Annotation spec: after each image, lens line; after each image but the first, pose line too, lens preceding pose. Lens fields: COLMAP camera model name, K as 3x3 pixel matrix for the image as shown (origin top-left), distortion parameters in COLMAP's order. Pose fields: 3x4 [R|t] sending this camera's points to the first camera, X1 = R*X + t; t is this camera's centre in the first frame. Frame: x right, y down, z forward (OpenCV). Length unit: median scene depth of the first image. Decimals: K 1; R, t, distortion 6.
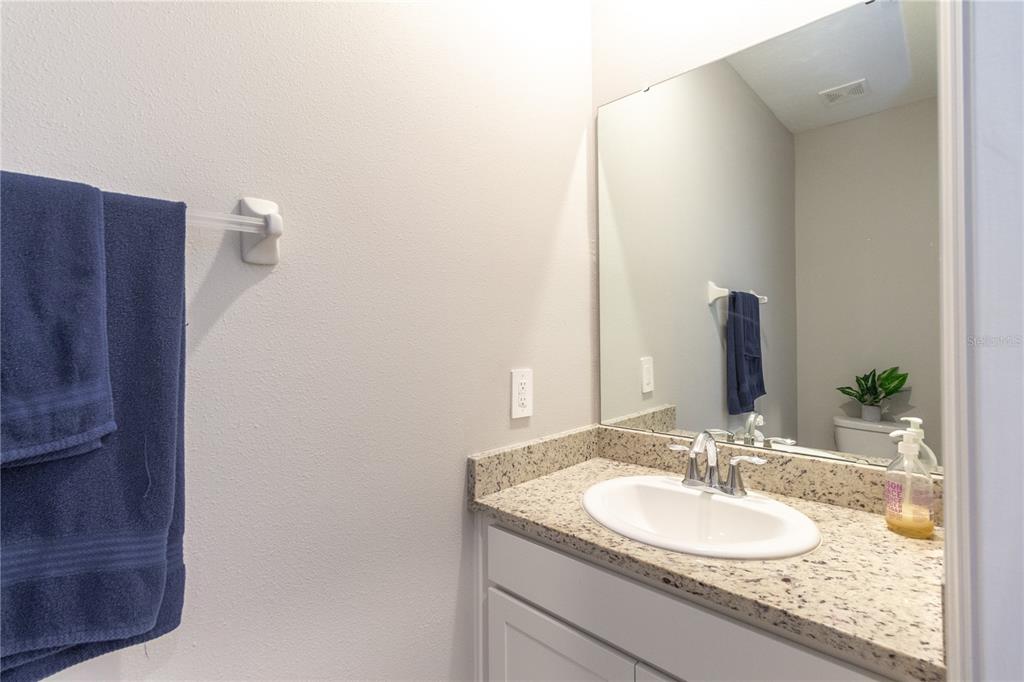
lens RADIAL K [[472.9, 0, 511.0], [0, 472.9, 329.7], [0, 0, 1]] dist [0.002245, 0.000140]
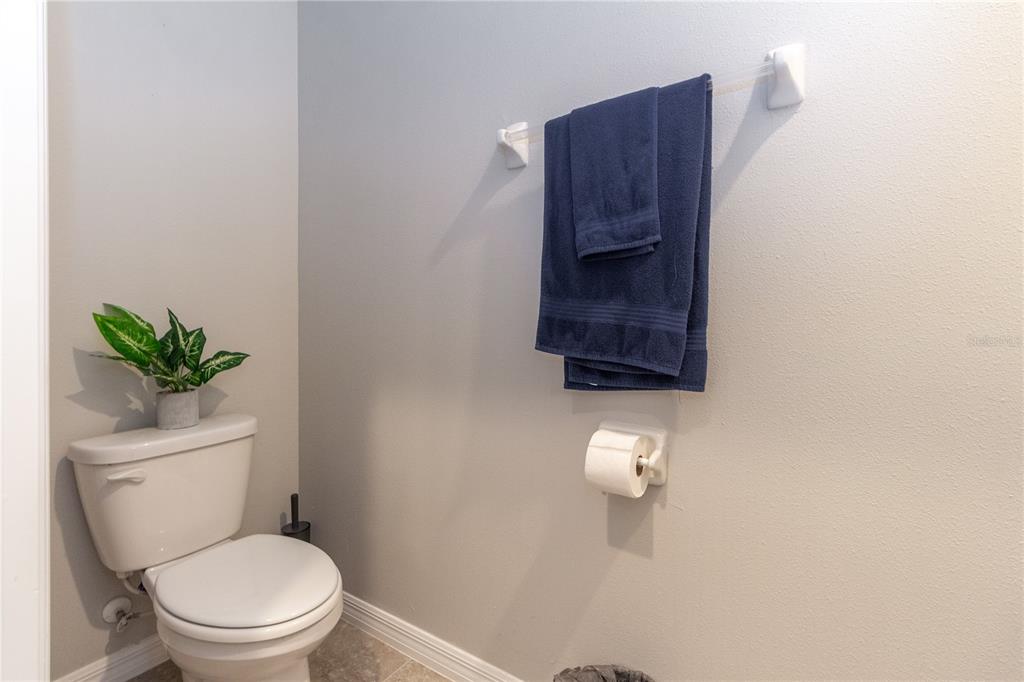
lens RADIAL K [[472.9, 0, 511.0], [0, 472.9, 329.7], [0, 0, 1]] dist [0.002245, 0.000140]
pose [[0.171006, 0.017813, -0.985109, 0.597699], [-0.005284, 0.999839, 0.017162, 0.481868], [0.985256, 0.002271, 0.171072, 0.269045]]
